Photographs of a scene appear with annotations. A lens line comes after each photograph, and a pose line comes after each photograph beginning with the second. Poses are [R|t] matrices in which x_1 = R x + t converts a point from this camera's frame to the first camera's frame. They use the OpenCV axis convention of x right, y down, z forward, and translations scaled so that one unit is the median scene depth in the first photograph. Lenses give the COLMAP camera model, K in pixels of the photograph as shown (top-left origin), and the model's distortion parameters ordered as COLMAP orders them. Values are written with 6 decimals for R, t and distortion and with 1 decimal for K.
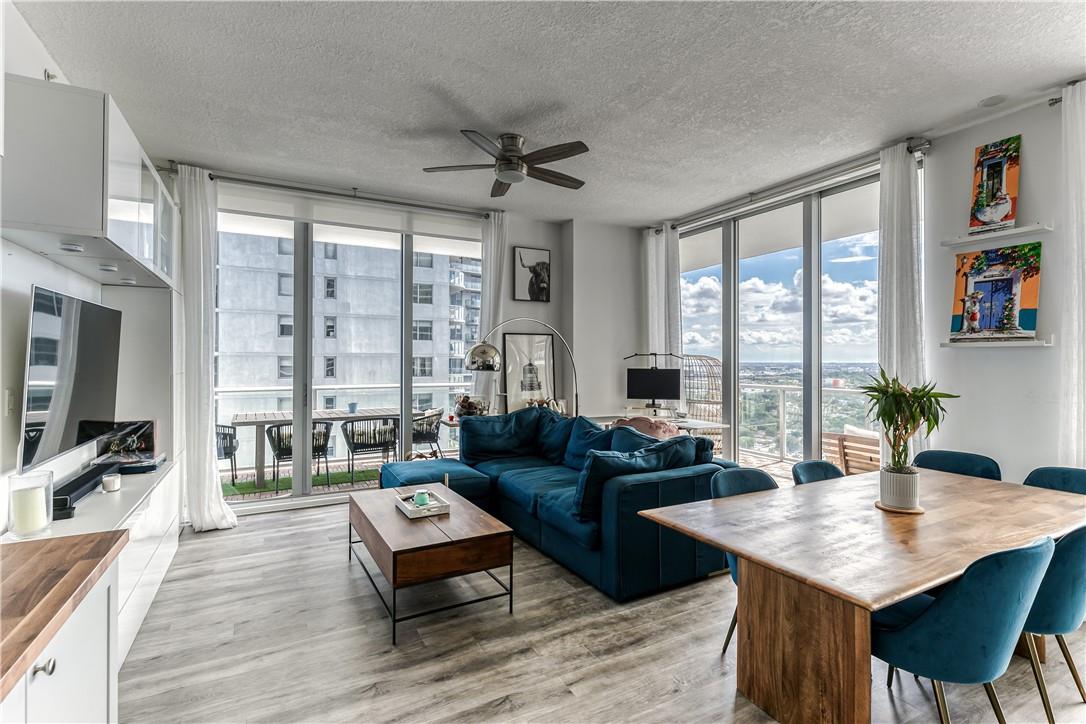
lens RADIAL K [[516.3, 0, 545.5], [0, 516.3, 357.5], [0, 0, 1]] dist [0.004593, -0.000005]
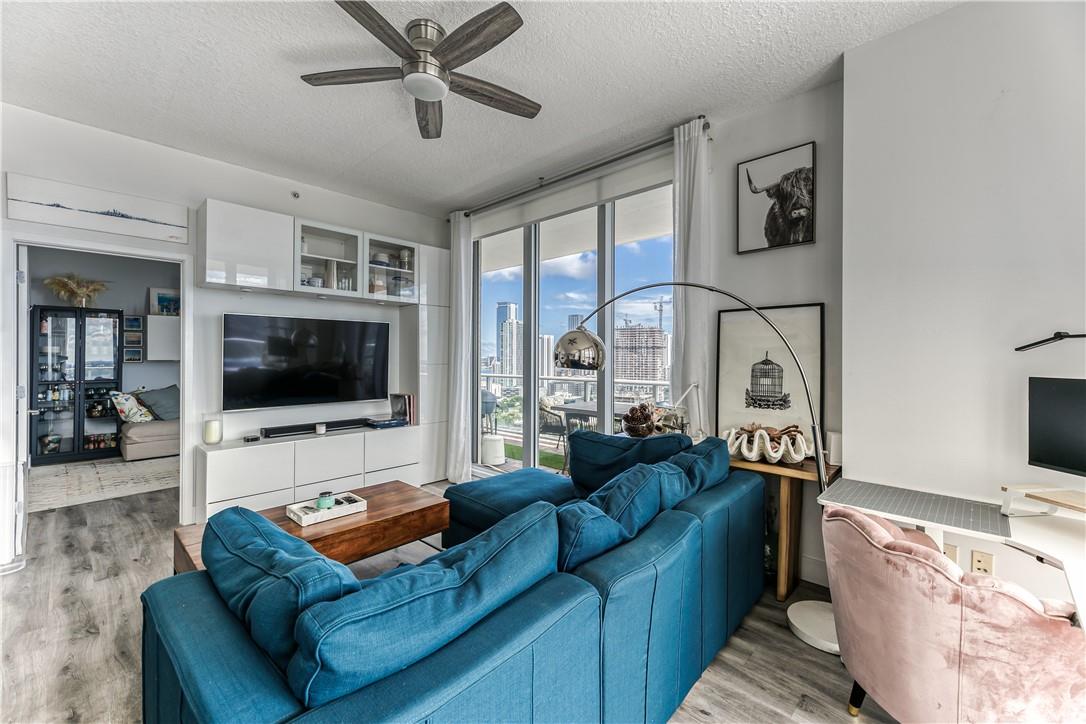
lens RADIAL K [[439.9, 0, 548.6], [0, 439.9, 354.2], [0, 0, 1]] dist [0.007693, -0.000098]
pose [[0.315828, -0.004312, -0.948807, 0.487175], [0.001302, 0.999991, -0.004111, 0.009654], [0.948816, 0.000063, 0.315830, 0.863182]]
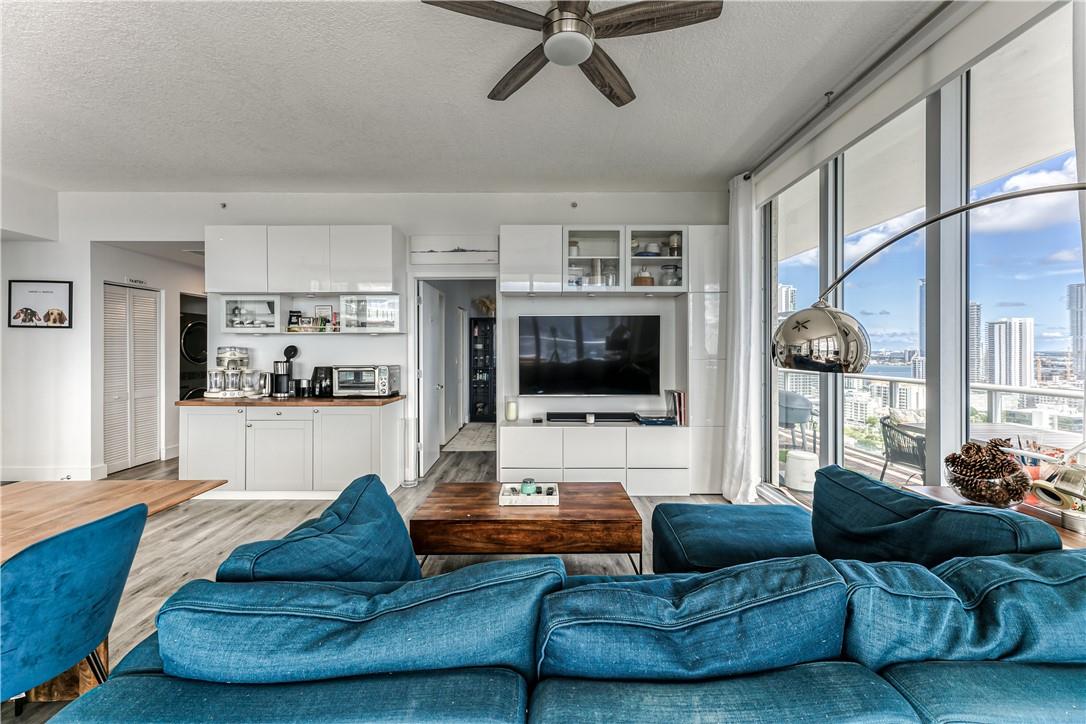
lens RADIAL K [[439.9, 0, 548.6], [0, 439.9, 354.2], [0, 0, 1]] dist [0.007693, -0.000098]
pose [[-0.479394, 0.007364, -0.877569, 0.361438], [0.003254, 0.999973, 0.006614, 0.010675], [0.877594, 0.000315, -0.479405, 1.100521]]
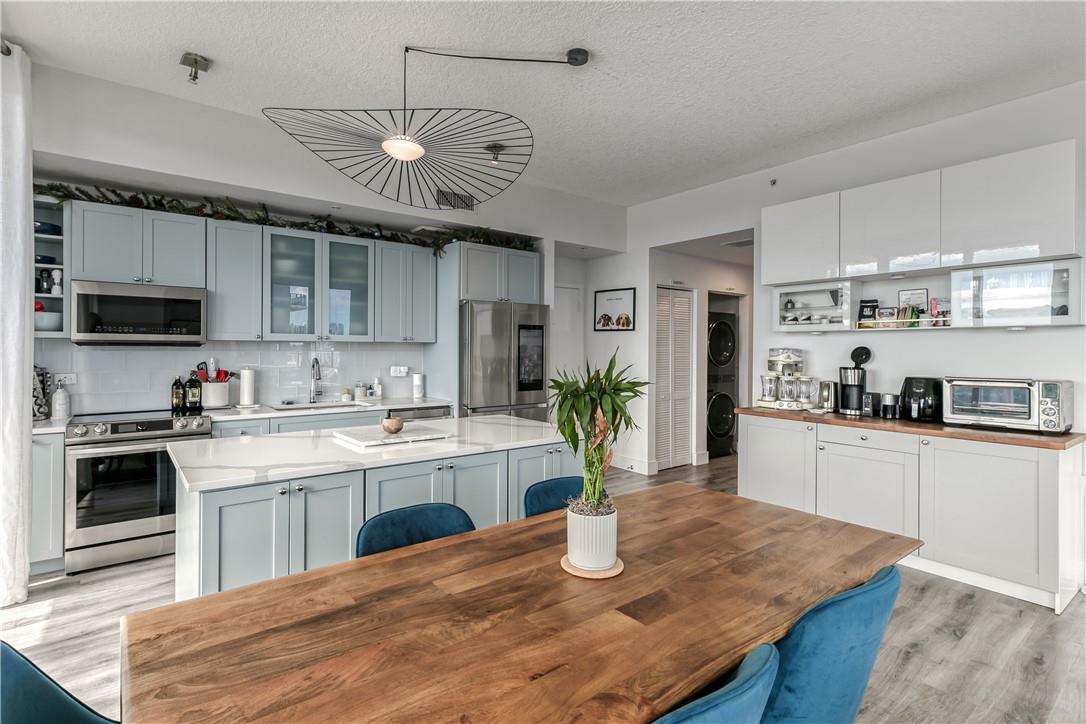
lens RADIAL K [[525.7, 0, 517.4], [0, 525.7, 350.5], [0, 0, 1]] dist [0.007889, 0.000250]
pose [[-0.989777, -0.010225, -0.142260, 0.475636], [-0.009853, 0.999946, -0.003316, 0.010915], [0.142286, -0.001880, -0.989824, 0.897349]]
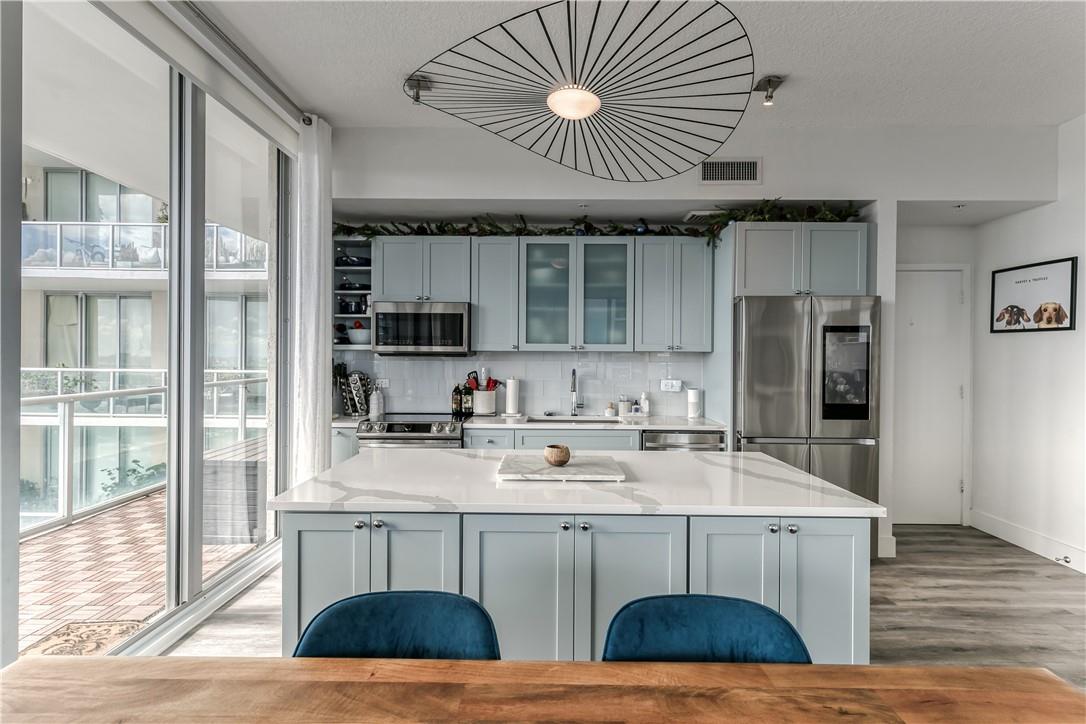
lens RADIAL K [[508.4, 0, 542.6], [0, 508.4, 360.4], [0, 0, 1]] dist [0.003882, 0.000524]
pose [[-0.870246, -0.013839, 0.492423, 0.299333], [-0.014014, 0.999896, 0.003335, 0.007865], [-0.492418, -0.003998, -0.870350, 0.667982]]
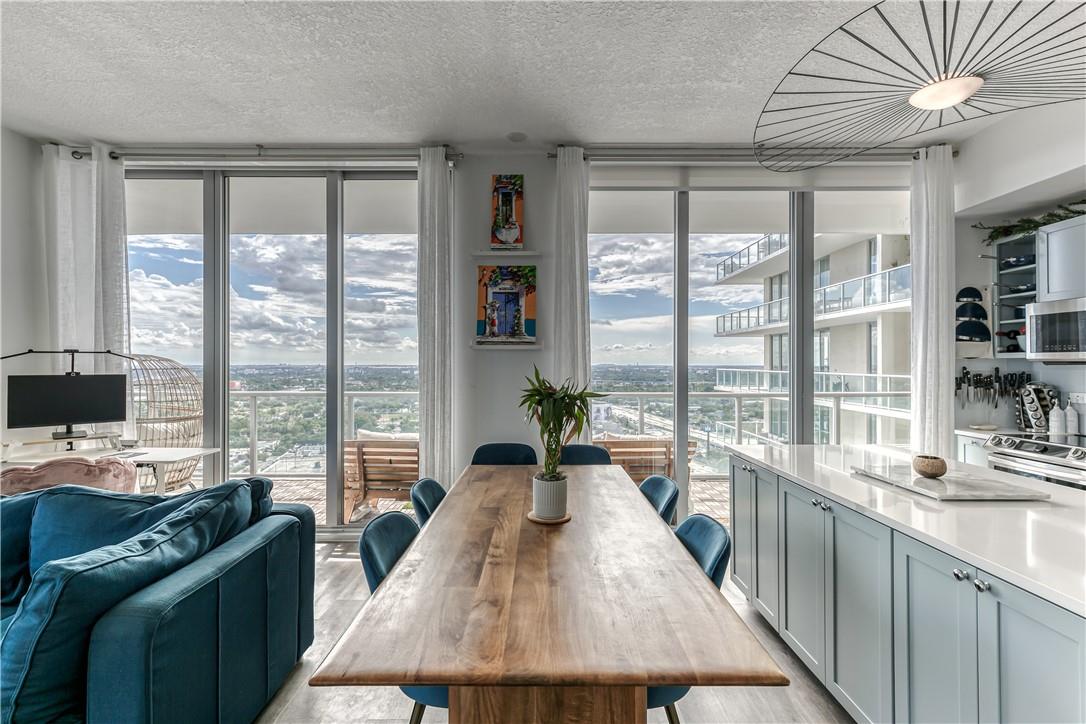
lens RADIAL K [[495.2, 0, 542.8], [0, 495.2, 361.6], [0, 0, 1]] dist [0.008513, 0.000066]
pose [[0.478754, 0.001005, 0.877948, -0.061832], [-0.003963, 0.999992, 0.001017, 0.004282], [-0.877940, -0.003966, 0.478754, 0.315739]]
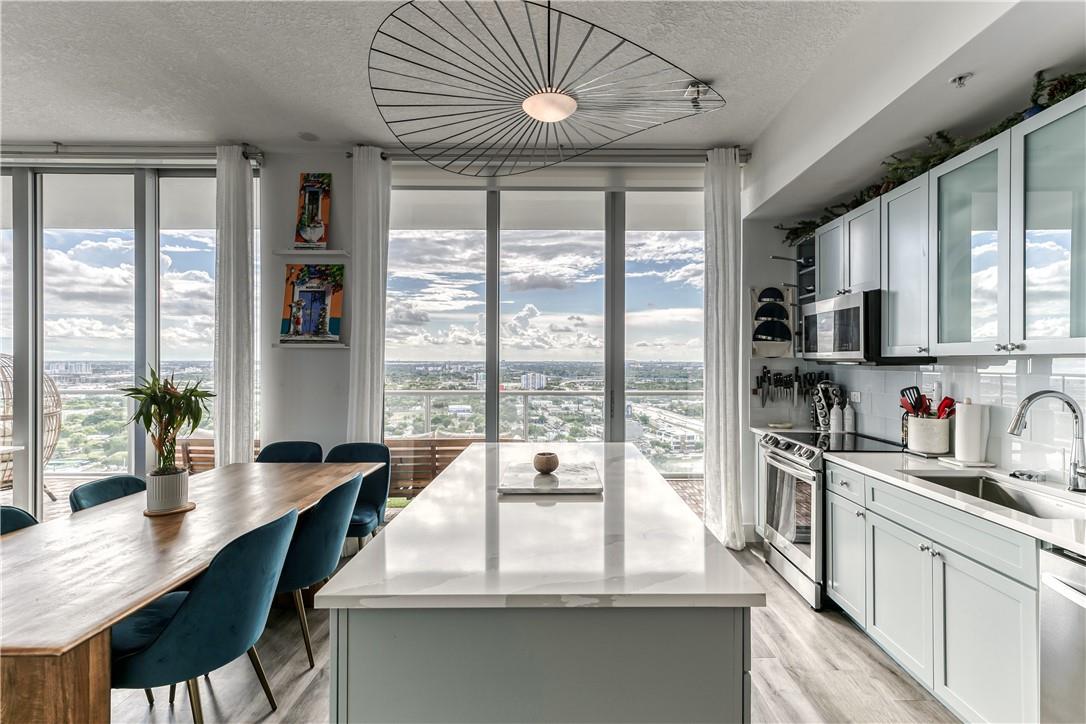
lens RADIAL K [[512.9, 0, 565.2], [0, 512.9, 360.6], [0, 0, 1]] dist [0.005737, 0.000386]
pose [[0.473175, -0.002916, 0.880964, 0.089630], [-0.005777, 0.999963, 0.006414, -0.002211], [-0.880950, -0.008124, 0.473140, -0.043071]]
